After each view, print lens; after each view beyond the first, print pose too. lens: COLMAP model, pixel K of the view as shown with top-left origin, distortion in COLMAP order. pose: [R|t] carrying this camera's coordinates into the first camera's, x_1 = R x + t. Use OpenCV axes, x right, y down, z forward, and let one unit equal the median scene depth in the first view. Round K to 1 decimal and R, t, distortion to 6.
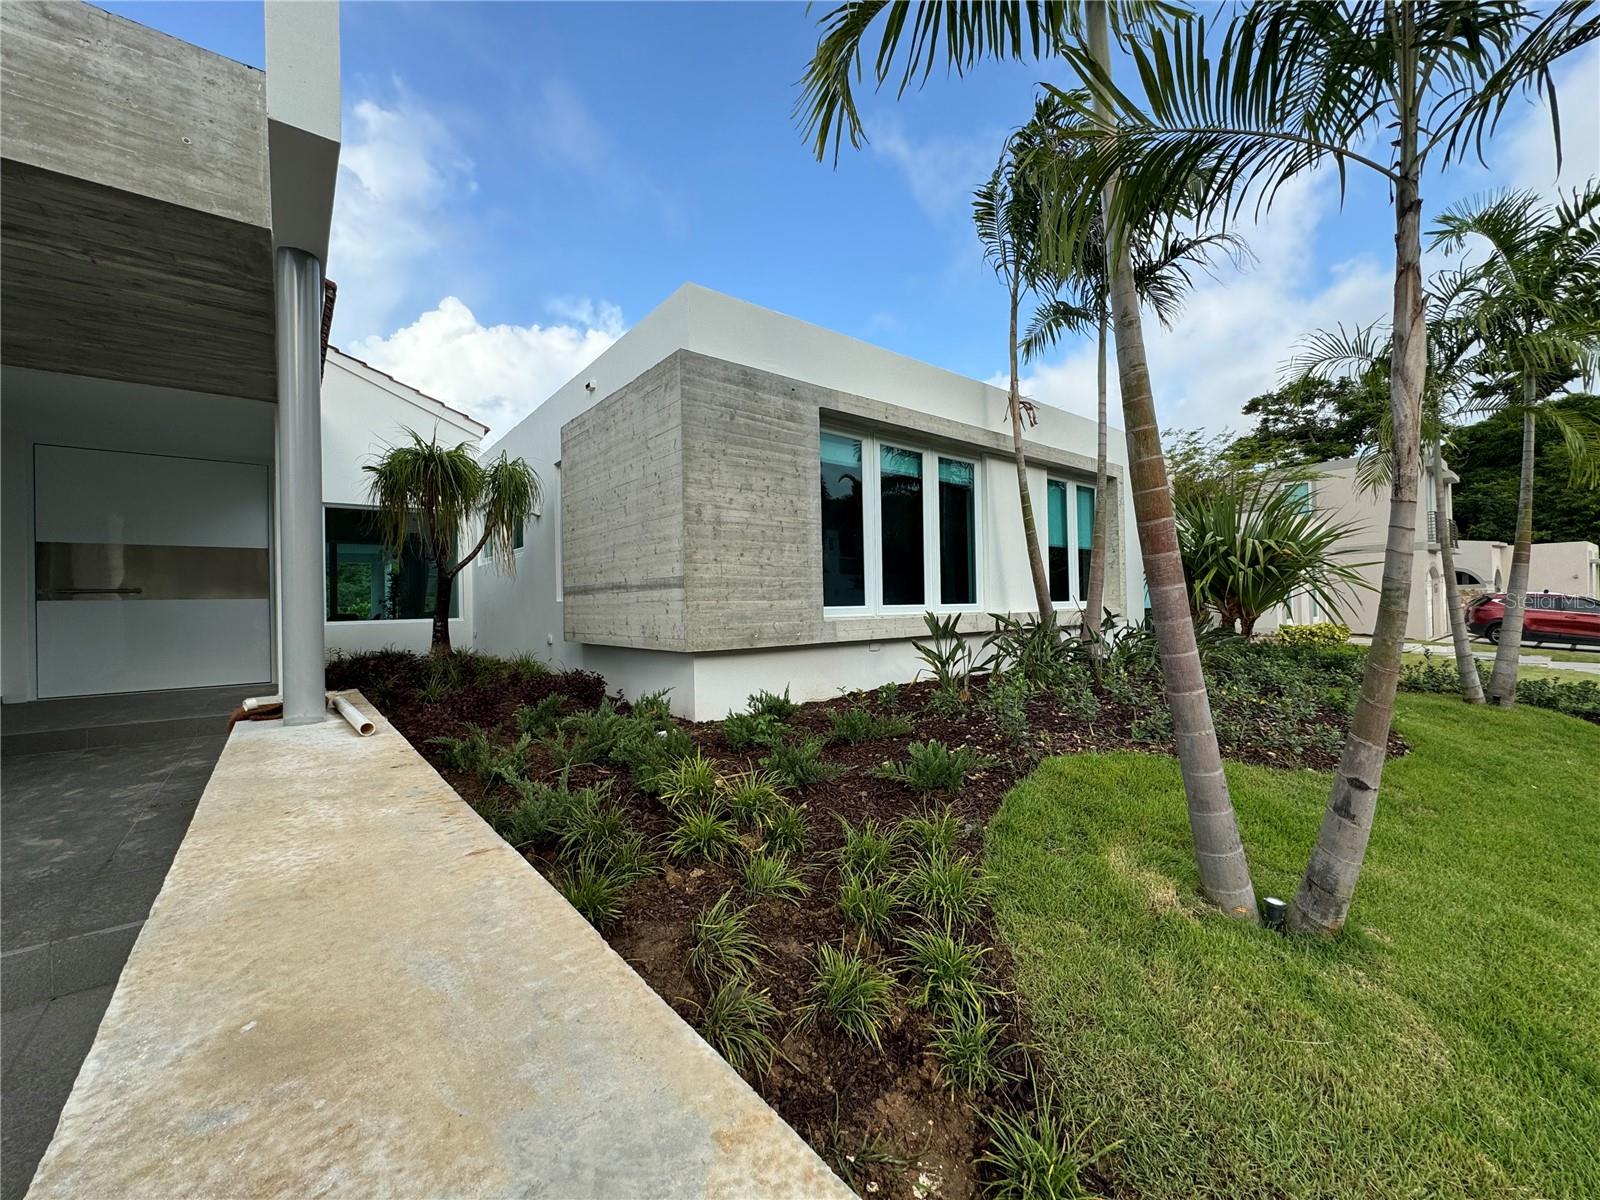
lens RADIAL K [[643.8, 0, 794.3], [0, 643.8, 597.0], [0, 0, 1]] dist [-0.000742, -0.000068]
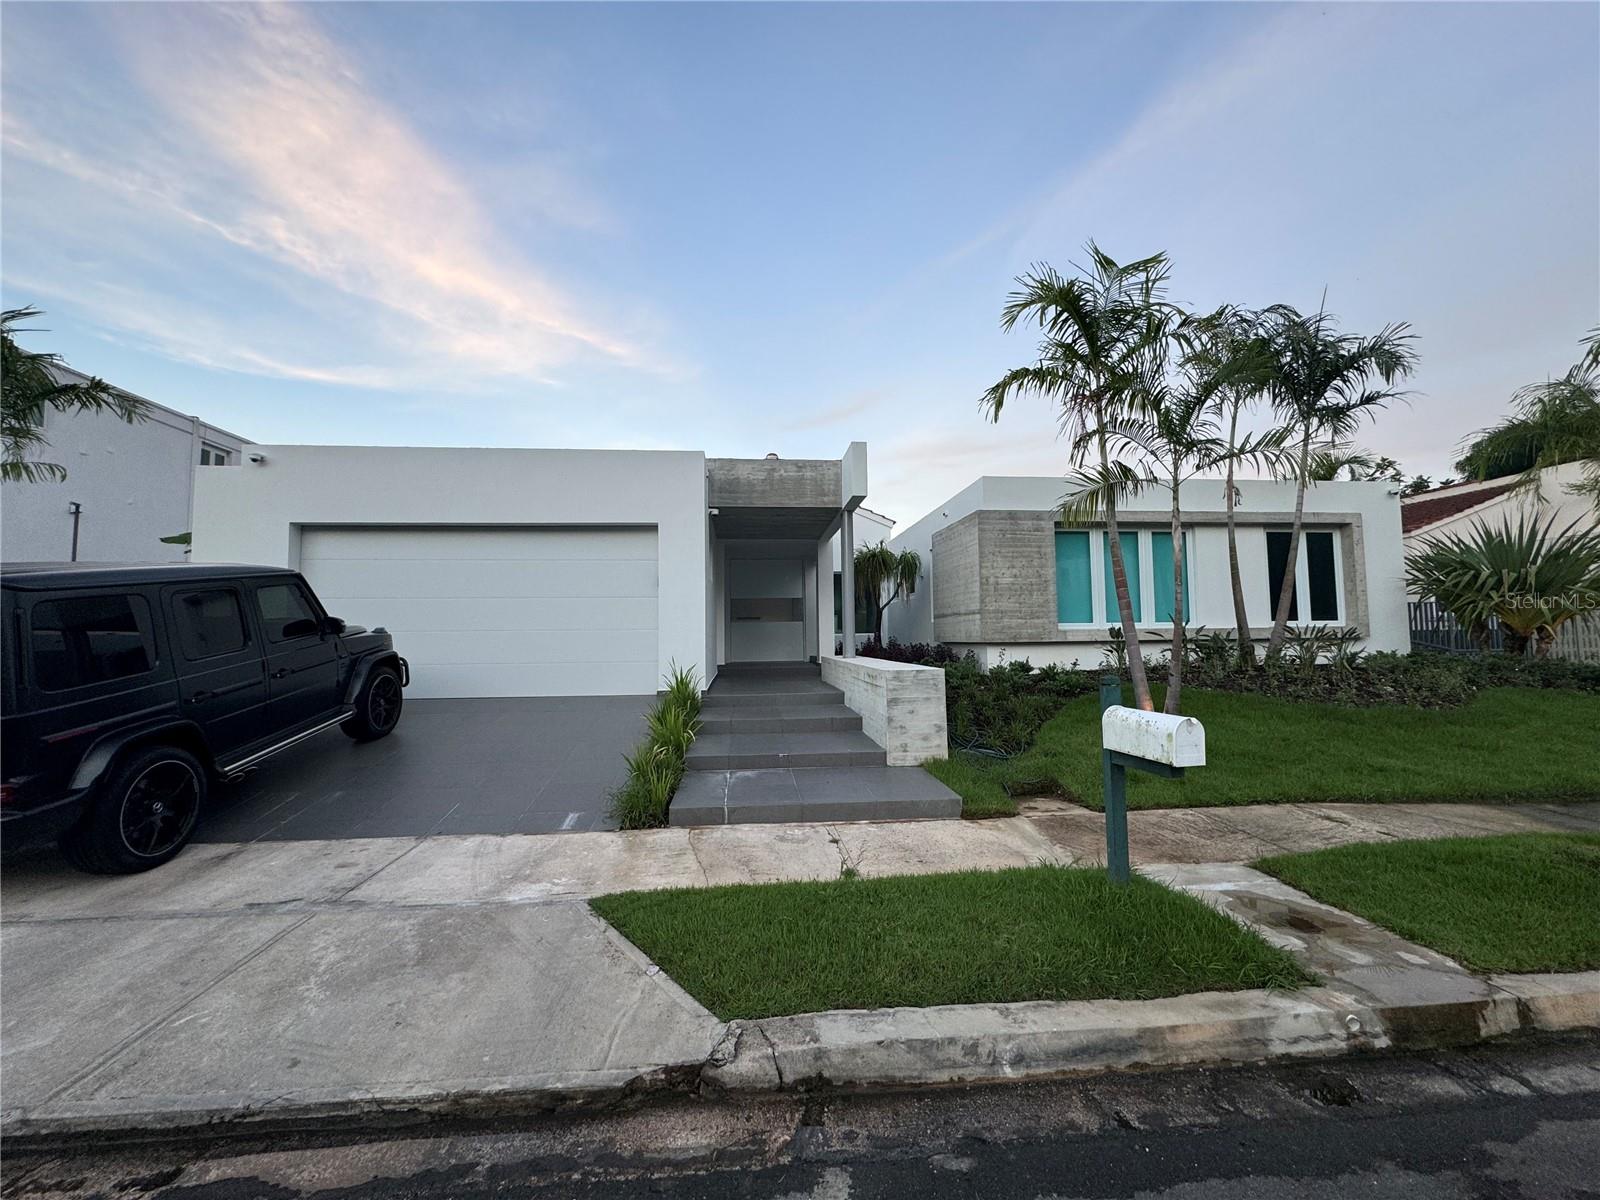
lens RADIAL K [[643.8, 0, 795.7], [0, 643.8, 594.3], [0, 0, 1]] dist [-0.000742, -0.000068]
pose [[0.833768, -0.026994, -0.551454, 0.481513], [-0.002027, 0.998648, -0.051950, 0.032389], [0.552111, 0.044432, 0.832586, -1.119986]]
